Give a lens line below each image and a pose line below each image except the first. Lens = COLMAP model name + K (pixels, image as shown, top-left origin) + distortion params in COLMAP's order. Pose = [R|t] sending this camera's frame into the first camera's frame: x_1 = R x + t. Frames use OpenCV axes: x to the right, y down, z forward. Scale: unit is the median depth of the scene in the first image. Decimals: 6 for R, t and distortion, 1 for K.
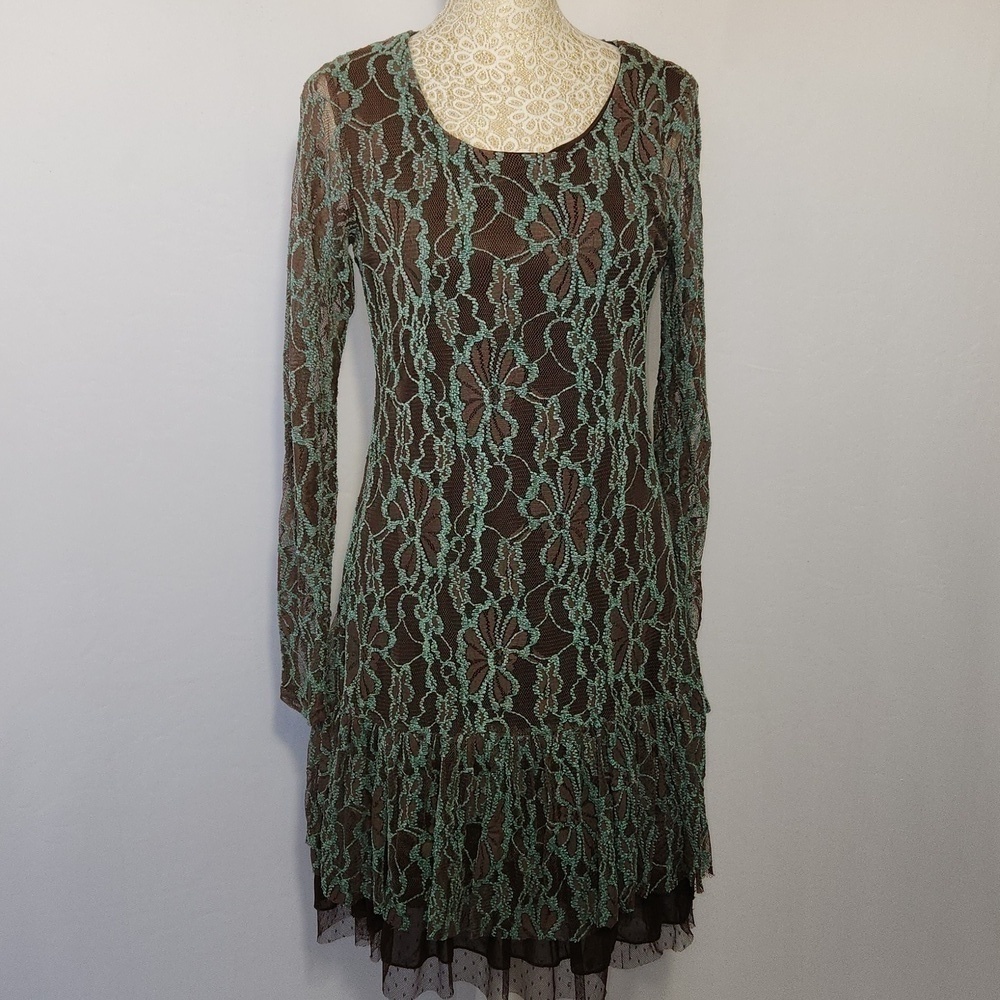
lens RADIAL K [[1550.4, 0, 506.2], [0, 1550.4, 511.6], [0, 0, 1]] dist [0.097675, 0.000000]
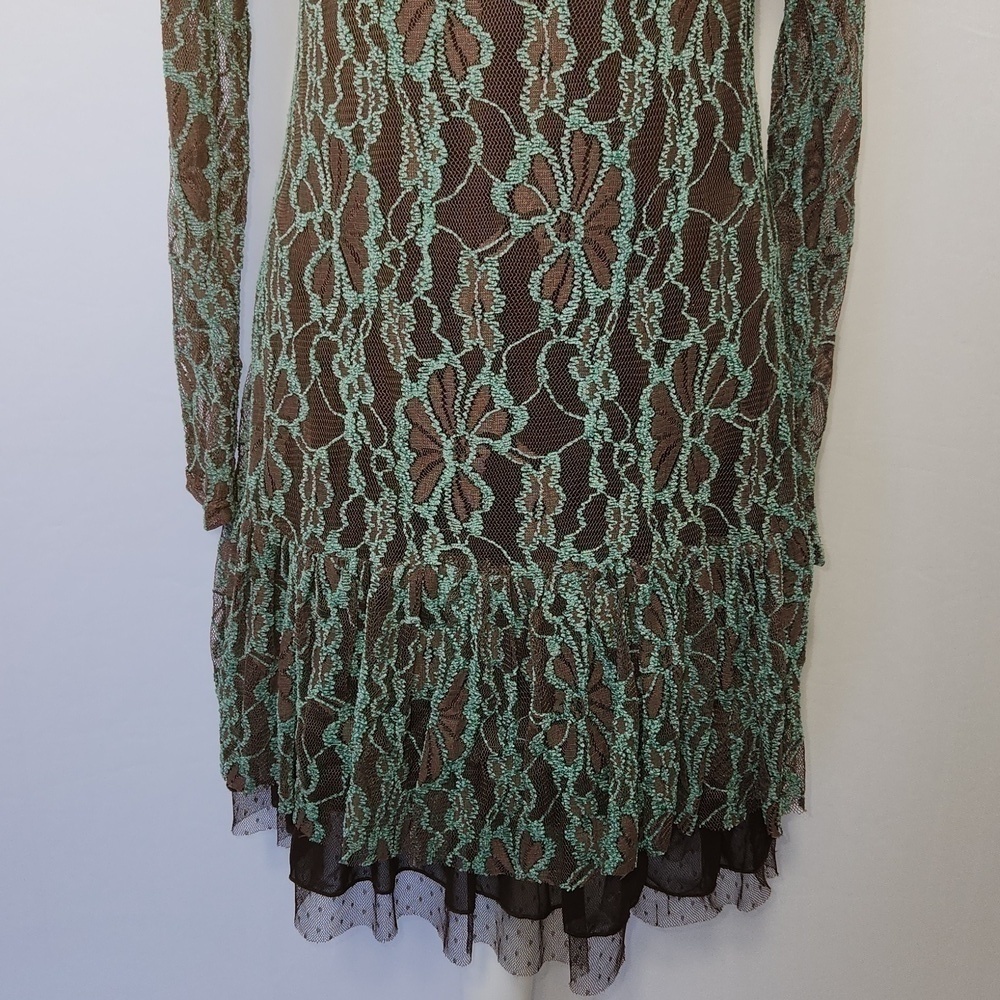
lens RADIAL K [[1550.4, 0, 485.3], [0, 1550.4, 533.4], [0, 0, 1]] dist [0.097675, 0.000000]
pose [[0.981477, 0.088997, -0.169653, 0.115895], [-0.066029, 0.988434, 0.136522, 0.043006], [0.179841, -0.122792, 0.976002, 0.400244]]
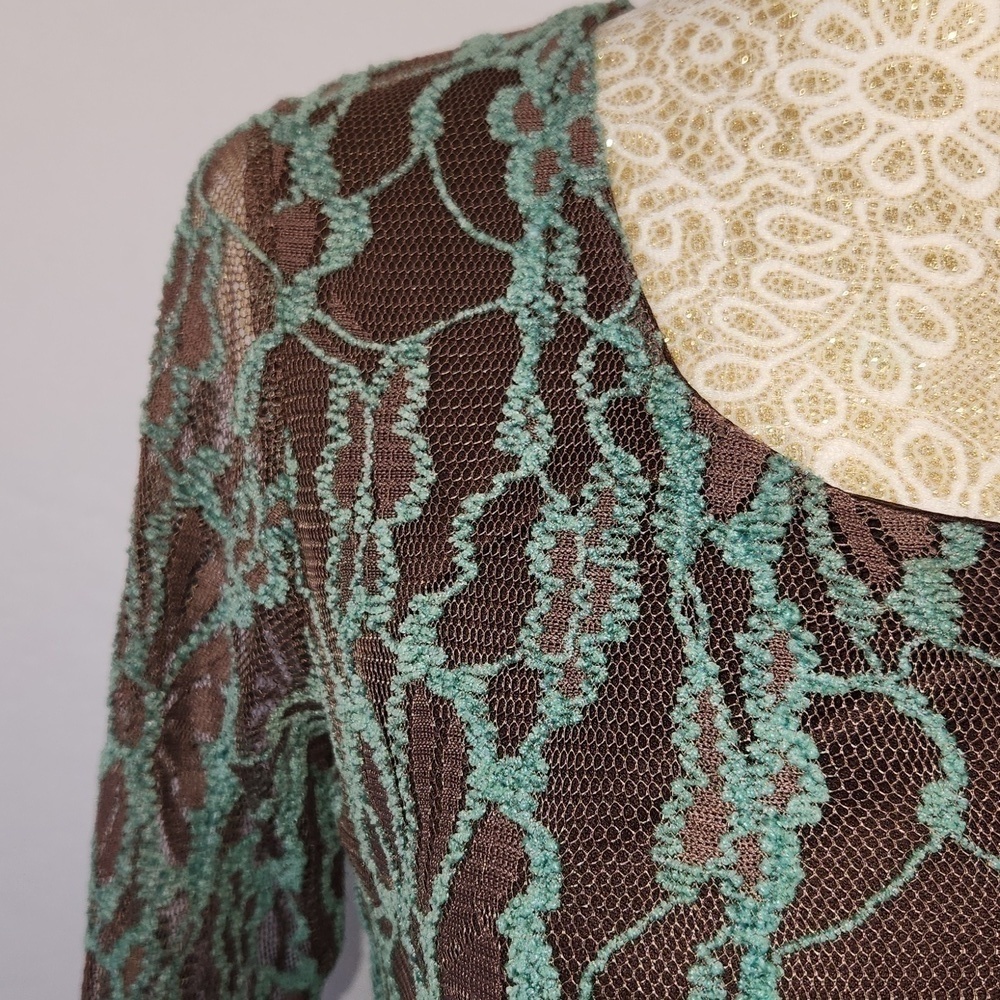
lens RADIAL K [[1550.4, 0, 503.7], [0, 1550.4, 494.8], [0, 0, 1]] dist [0.097675, 0.000000]
pose [[0.977432, 0.087727, -0.192174, -0.022149], [-0.108206, 0.989208, -0.098784, -0.196038], [0.181434, 0.117349, 0.976376, 0.747182]]
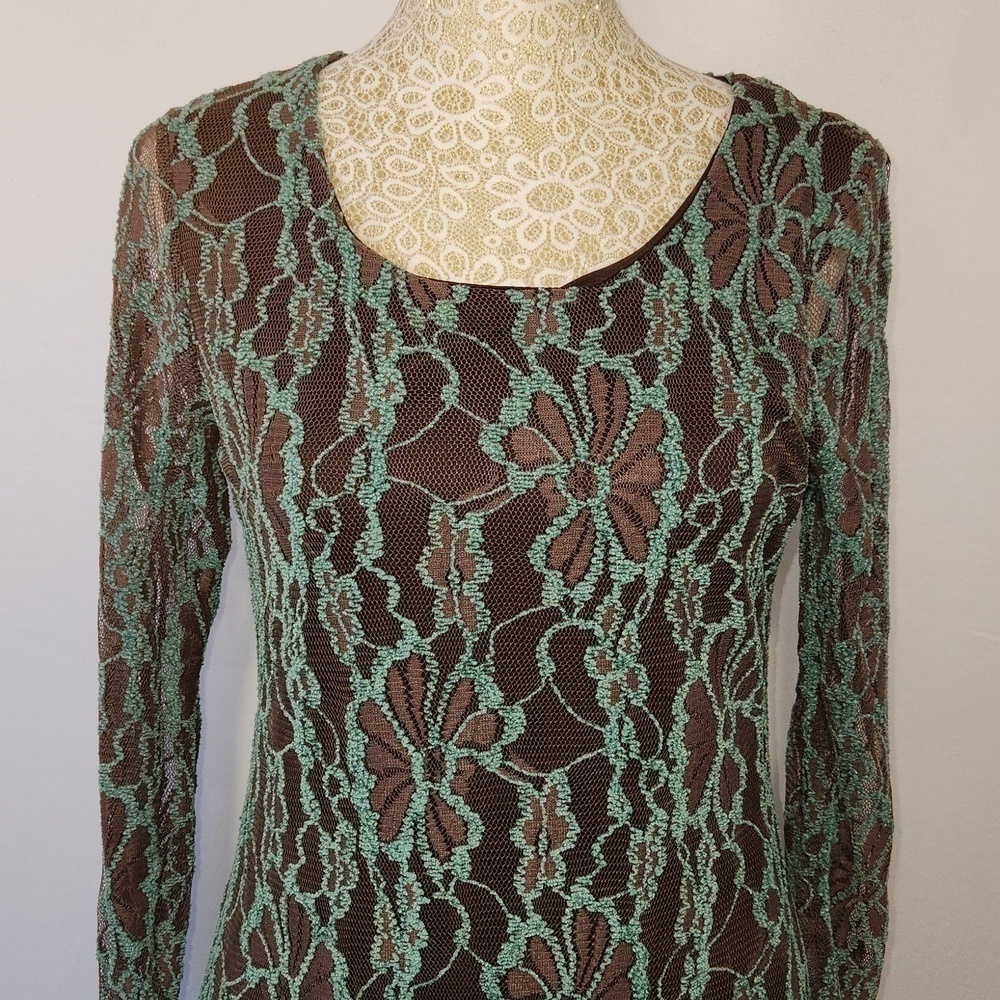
lens RADIAL K [[1550.4, 0, 480.4], [0, 1550.4, 499.5], [0, 0, 1]] dist [0.097675, 0.000000]
pose [[0.987098, 0.048101, -0.152719, 0.075778], [-0.056885, 0.996937, -0.053680, -0.128764], [0.149669, 0.061675, 0.986811, 0.489316]]
